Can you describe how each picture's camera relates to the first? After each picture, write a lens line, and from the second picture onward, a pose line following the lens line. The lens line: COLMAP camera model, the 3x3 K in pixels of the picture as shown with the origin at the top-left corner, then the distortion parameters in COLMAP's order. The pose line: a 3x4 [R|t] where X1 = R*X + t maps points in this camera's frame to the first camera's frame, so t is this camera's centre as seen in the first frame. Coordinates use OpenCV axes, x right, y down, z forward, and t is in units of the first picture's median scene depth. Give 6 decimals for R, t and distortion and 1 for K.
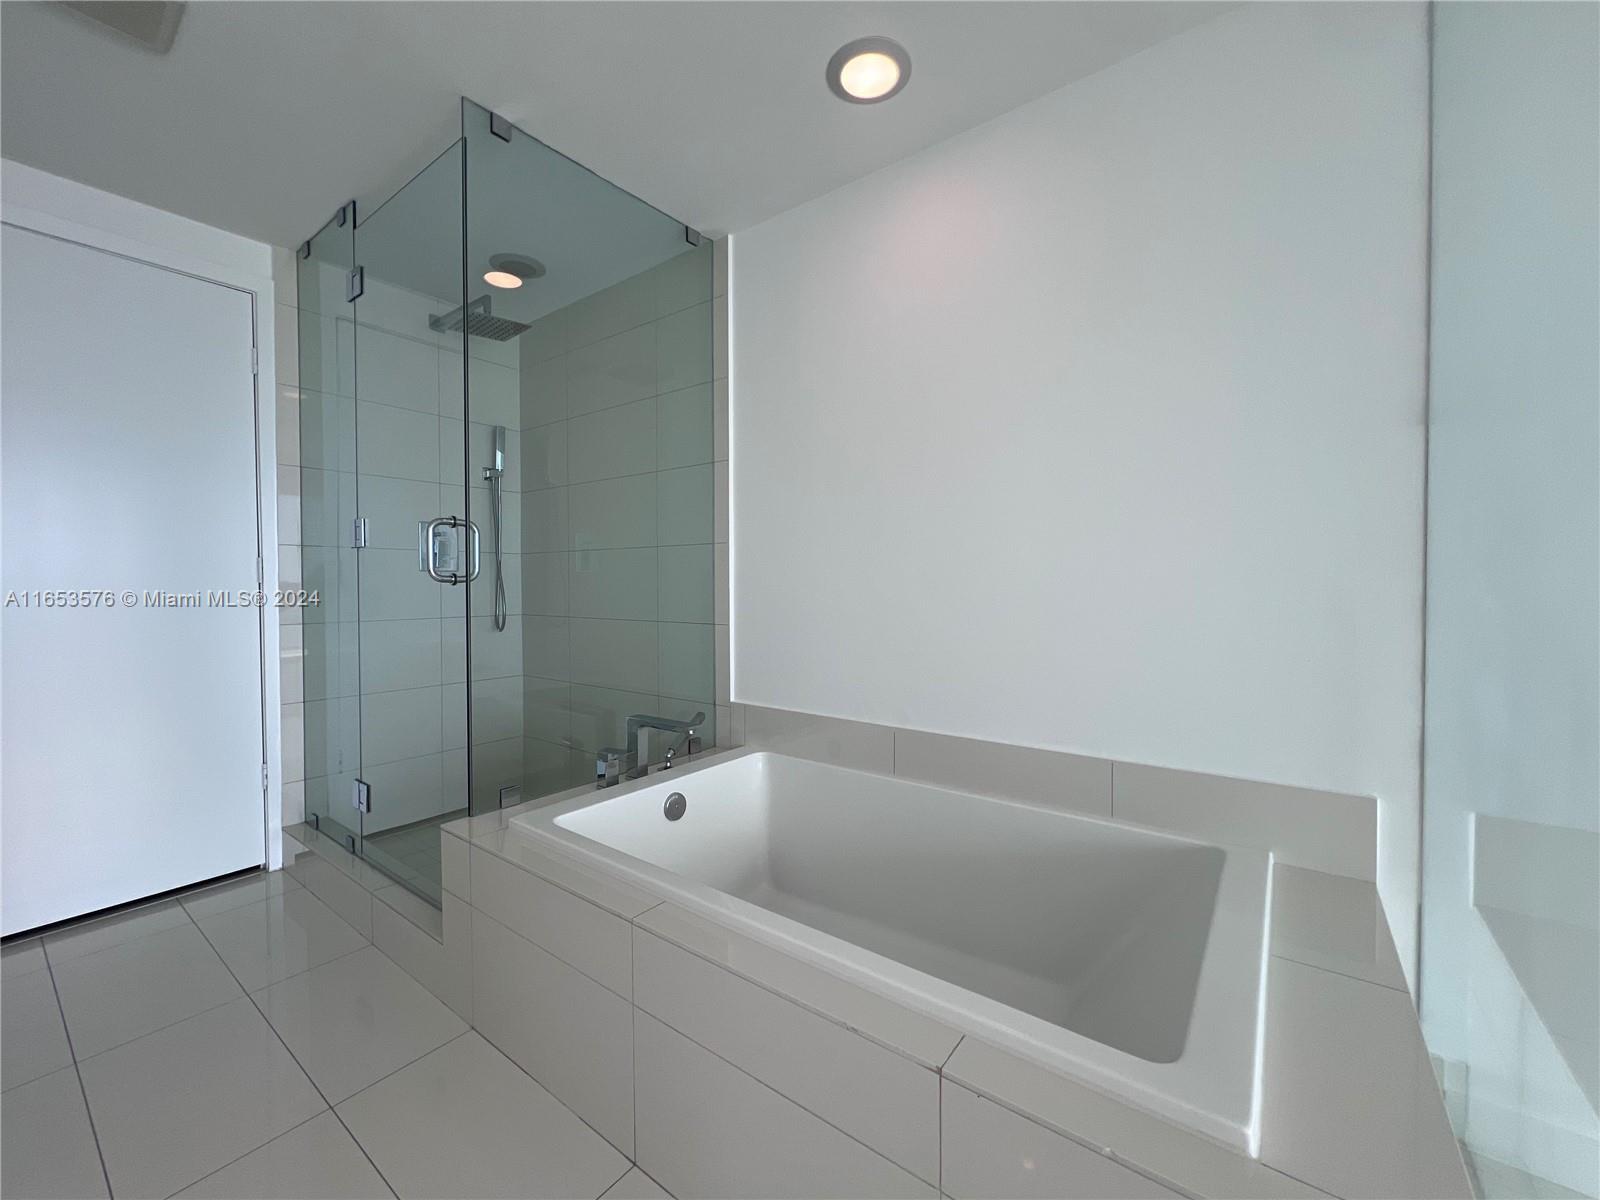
lens RADIAL K [[641.1, 0, 796.7], [0, 641.1, 594.1], [0, 0, 1]] dist [-0.002221, 0.000368]
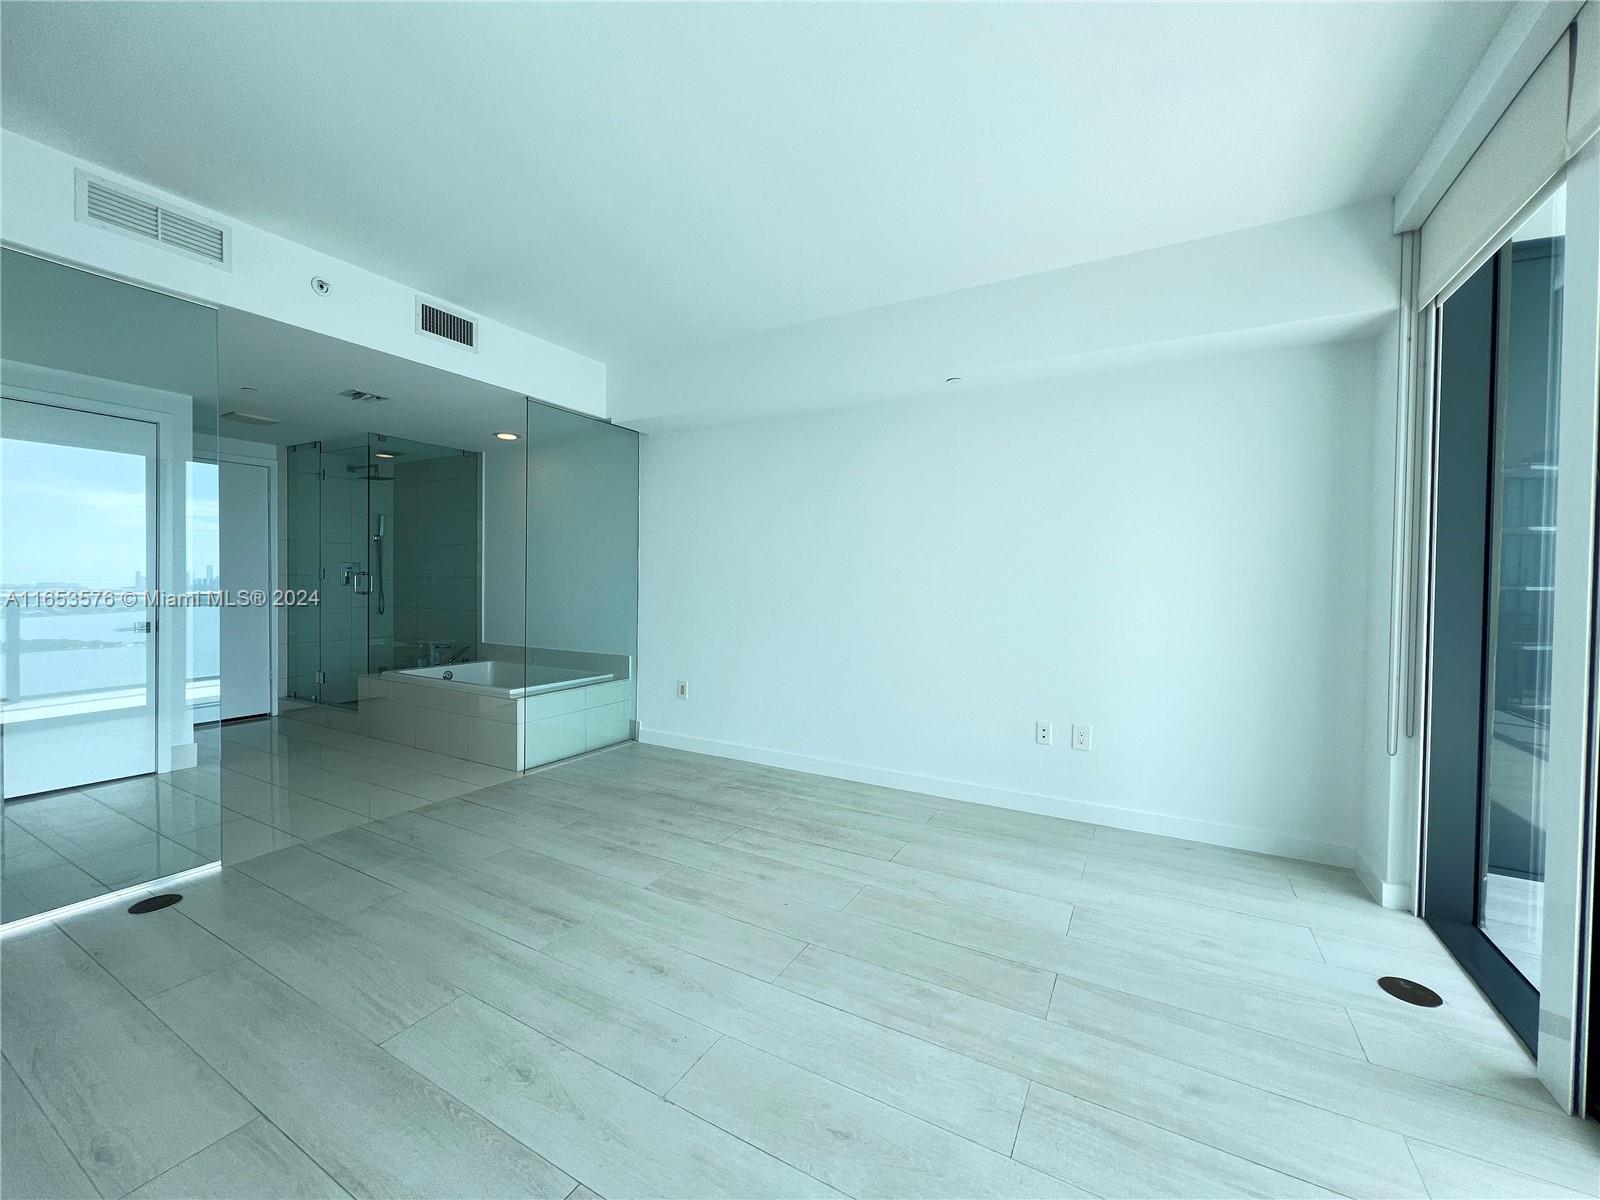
lens RADIAL K [[641.1, 0, 796.7], [0, 641.1, 594.1], [0, 0, 1]] dist [-0.002221, 0.000368]
pose [[0.990973, 0.013642, 0.133363, 0.739573], [-0.013785, 0.999905, 0.000149, -0.033449], [-0.133348, -0.001986, 0.991067, -1.543995]]
